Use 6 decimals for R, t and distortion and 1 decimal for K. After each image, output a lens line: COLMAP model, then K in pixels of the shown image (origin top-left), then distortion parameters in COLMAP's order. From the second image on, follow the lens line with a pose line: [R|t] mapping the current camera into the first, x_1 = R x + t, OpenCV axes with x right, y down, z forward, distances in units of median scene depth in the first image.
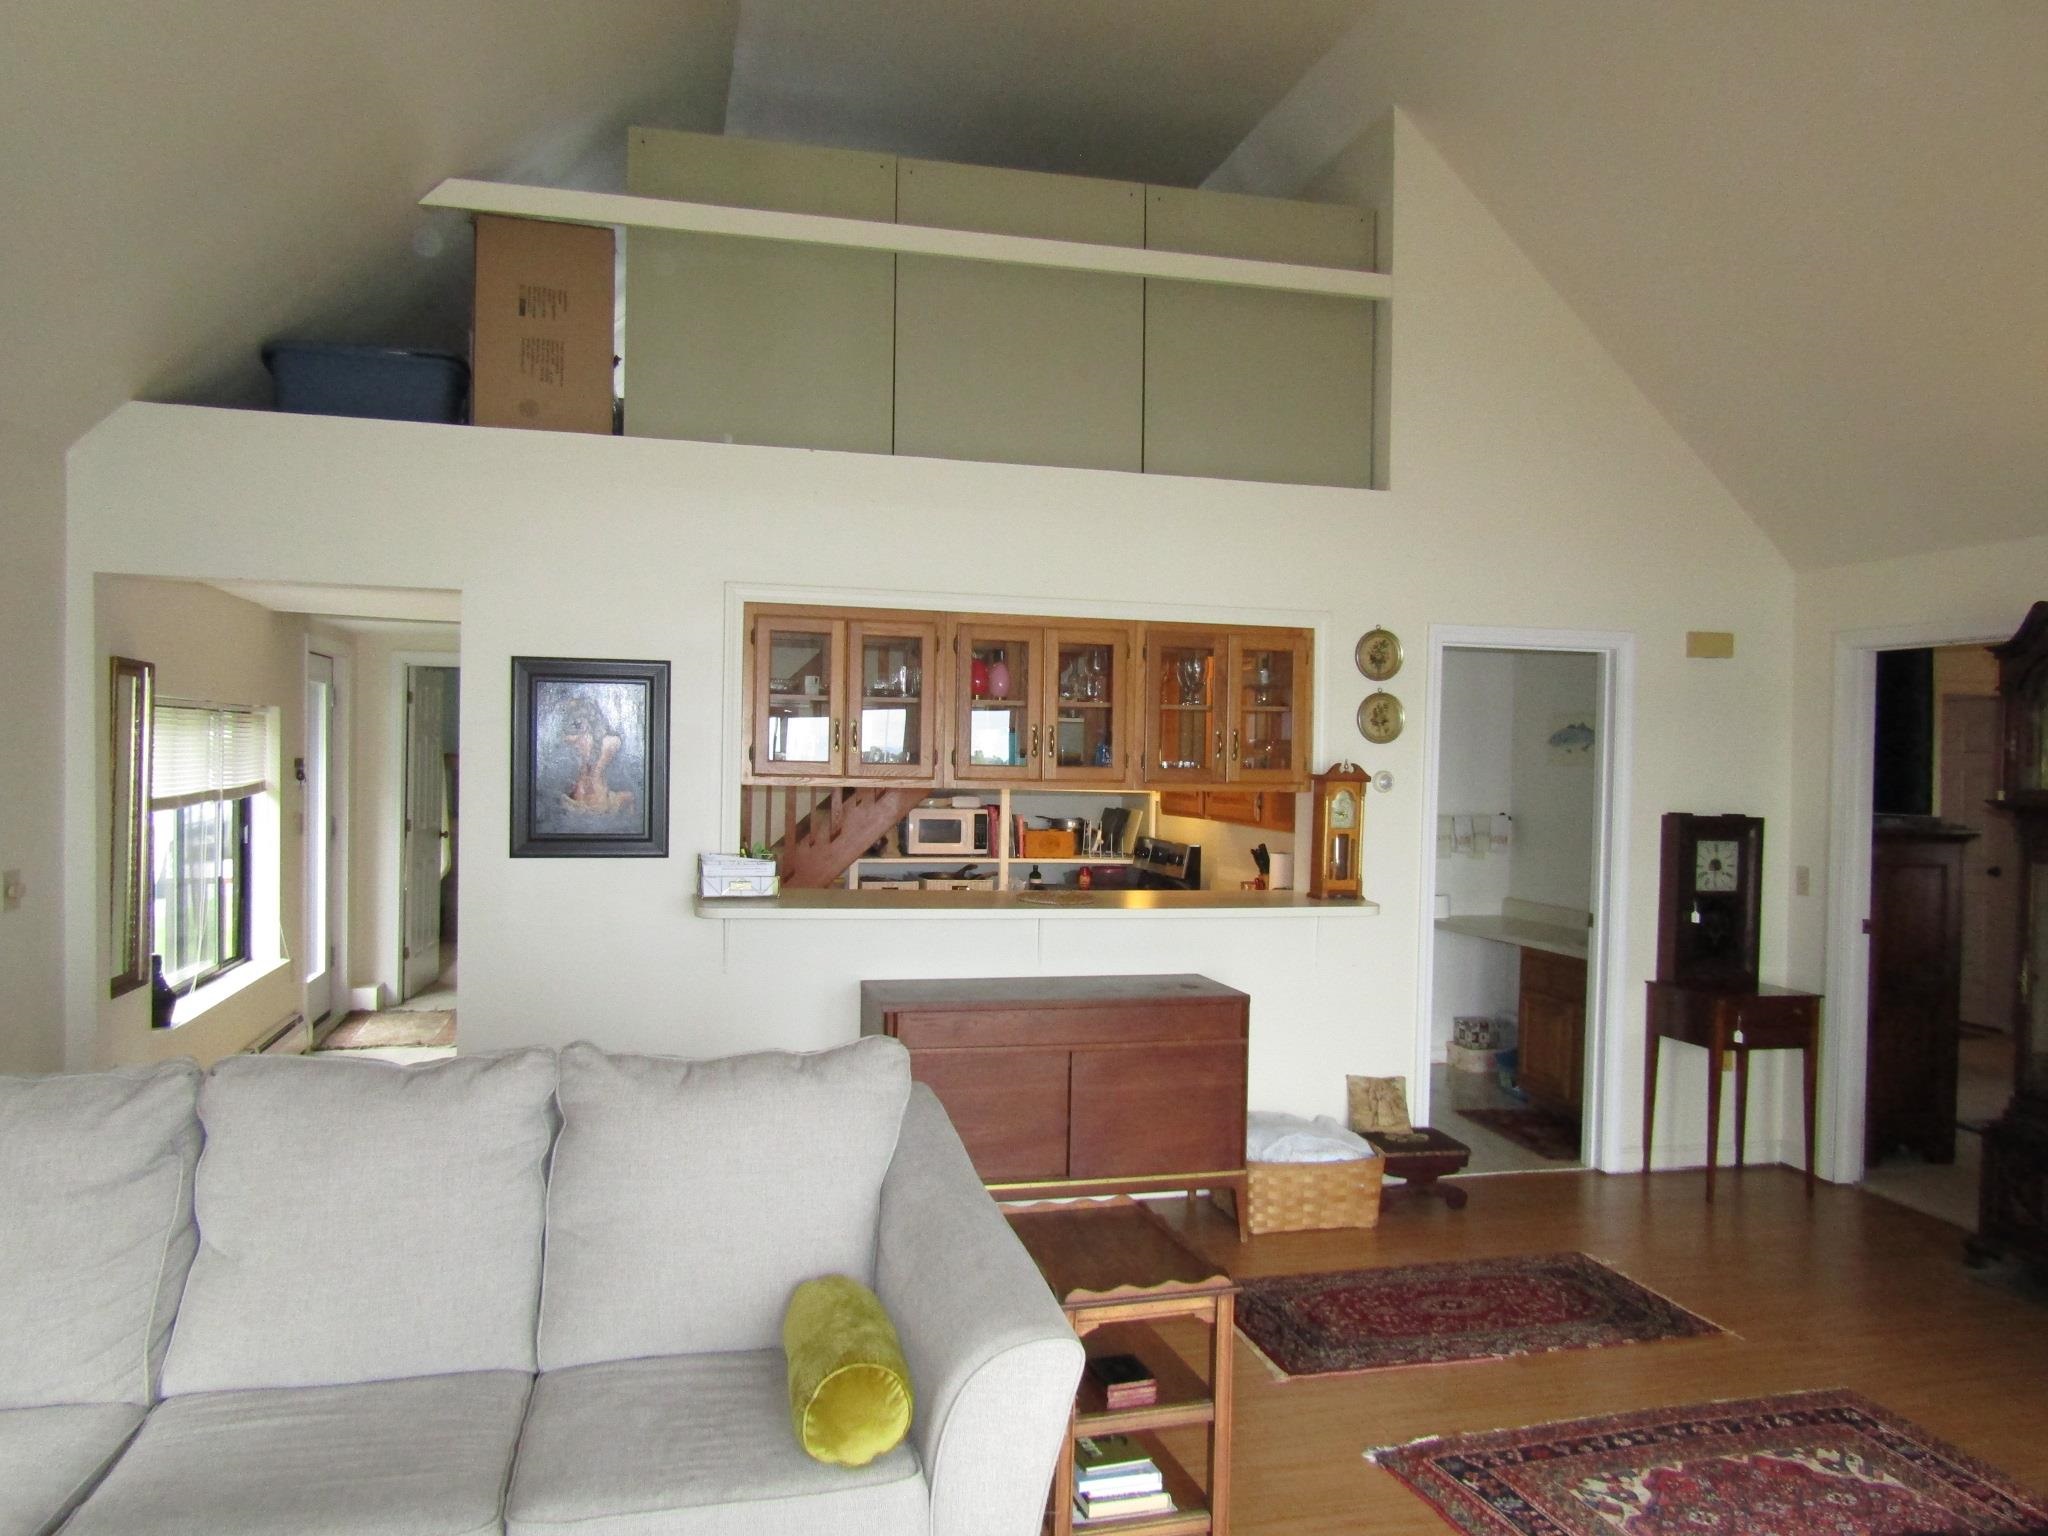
lens RADIAL K [[1444.0, 0, 1024.0], [0, 1444.0, 768.0], [0, 0, 1]] dist [-0.019056, 0.005710]
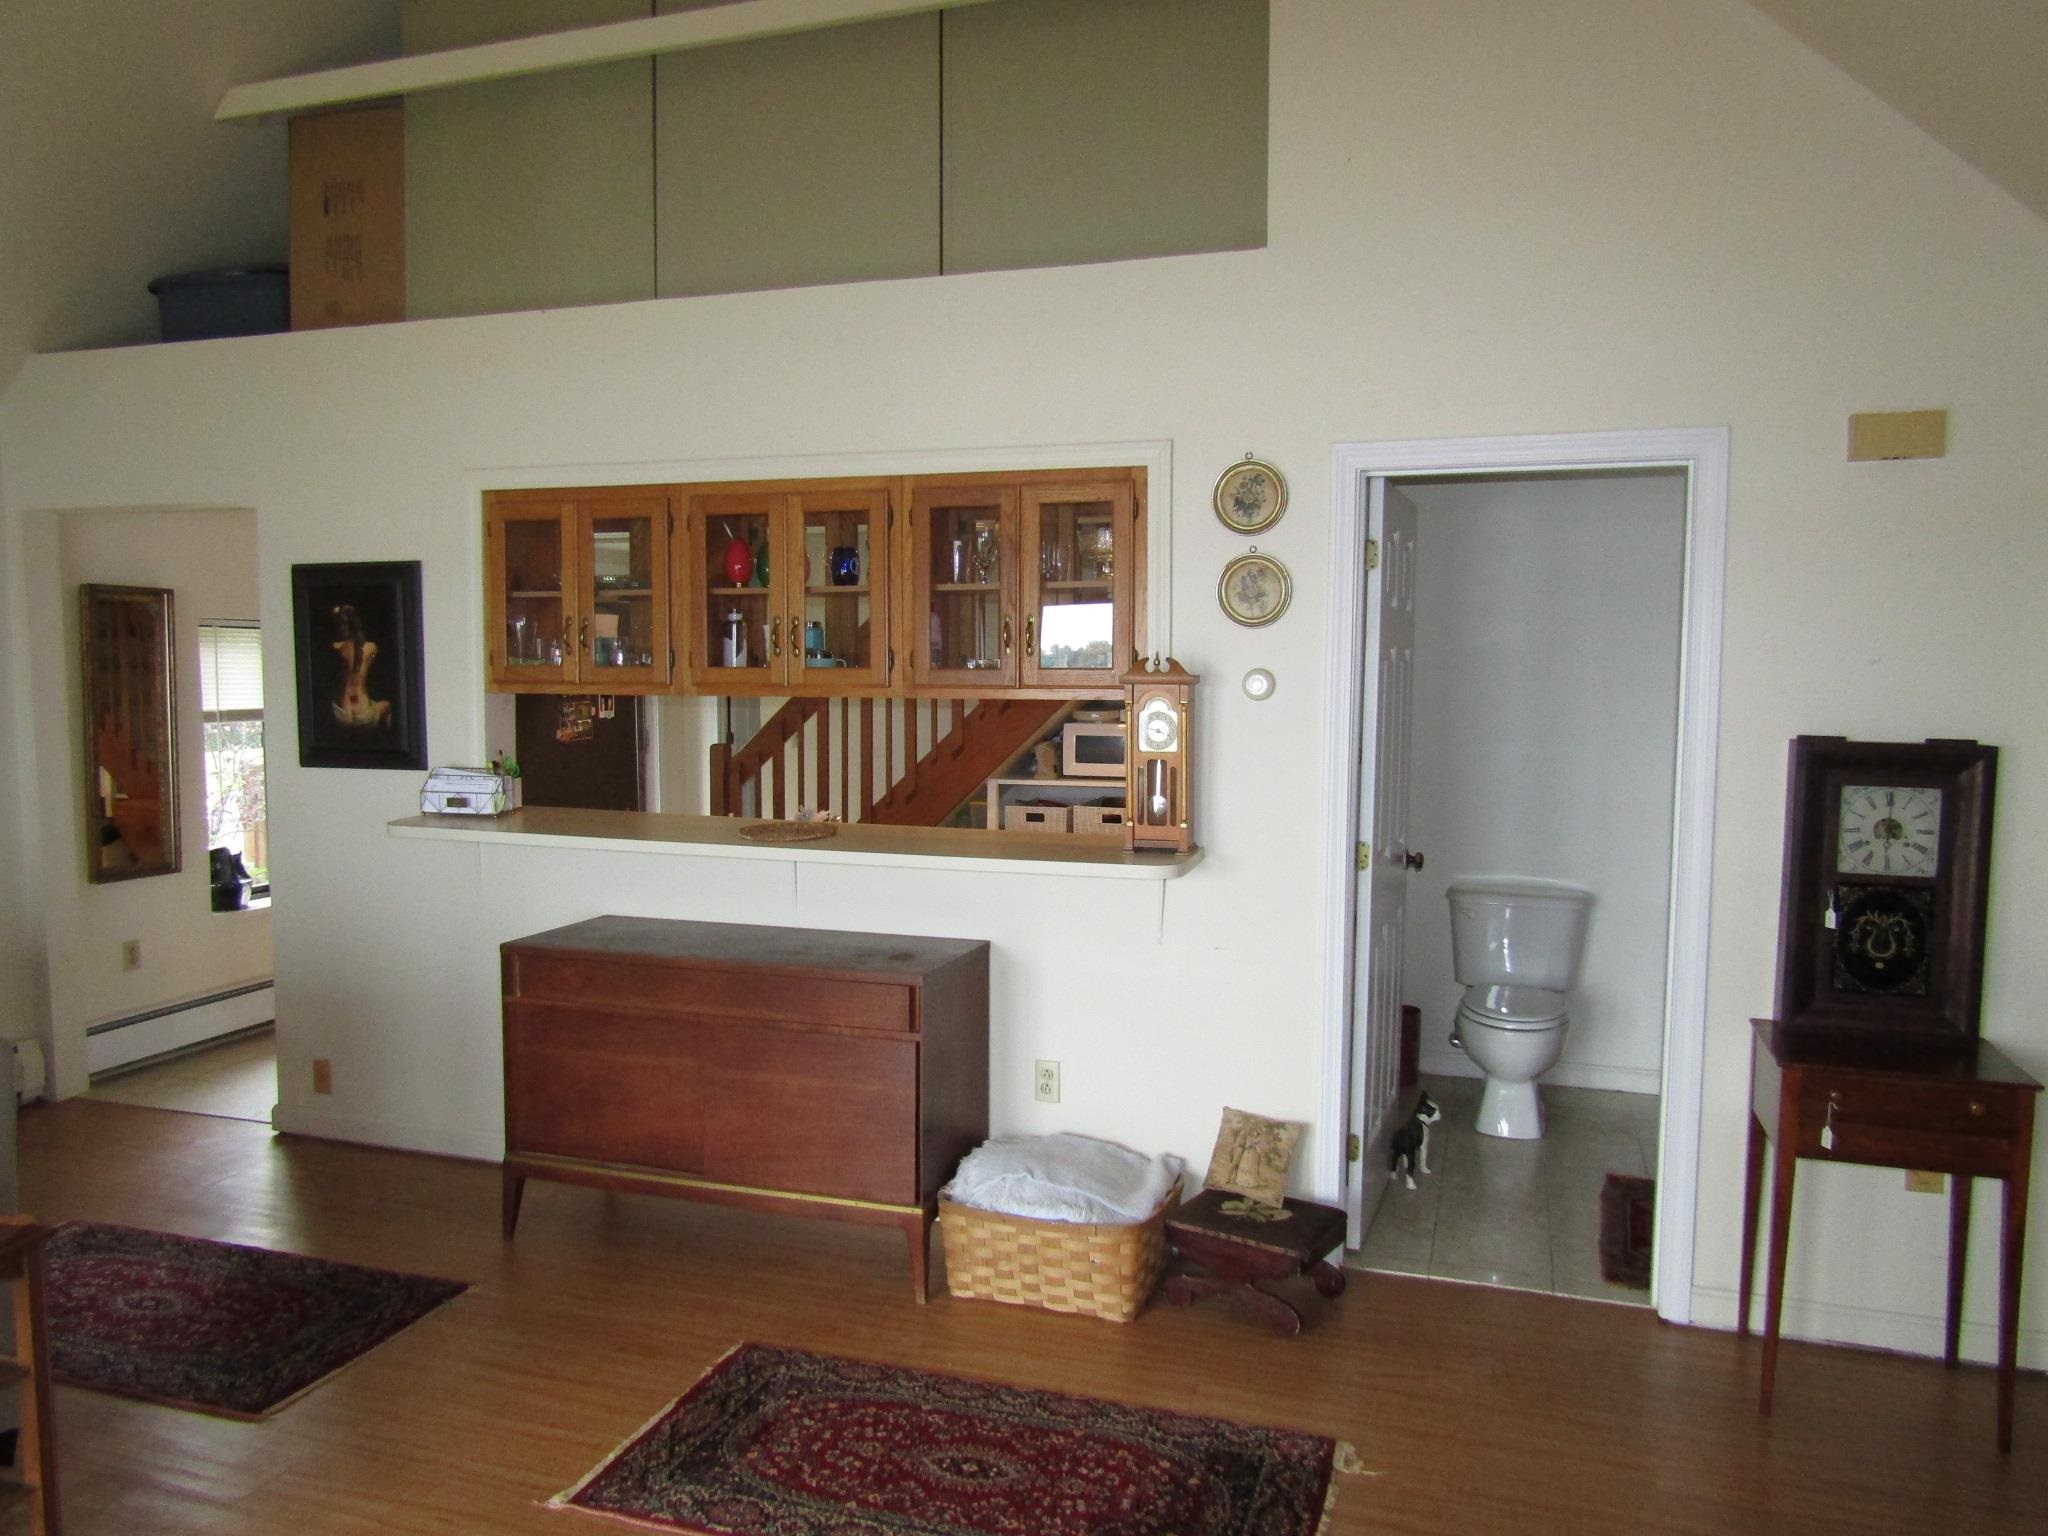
lens RADIAL K [[1444.0, 0, 1024.0], [0, 1444.0, 768.0], [0, 0, 1]] dist [-0.019056, 0.005710]
pose [[0.845747, 0.022674, -0.533103, 0.520237], [0.007784, 0.998466, 0.054815, 0.010663], [0.533528, -0.050510, 0.844273, 0.365278]]
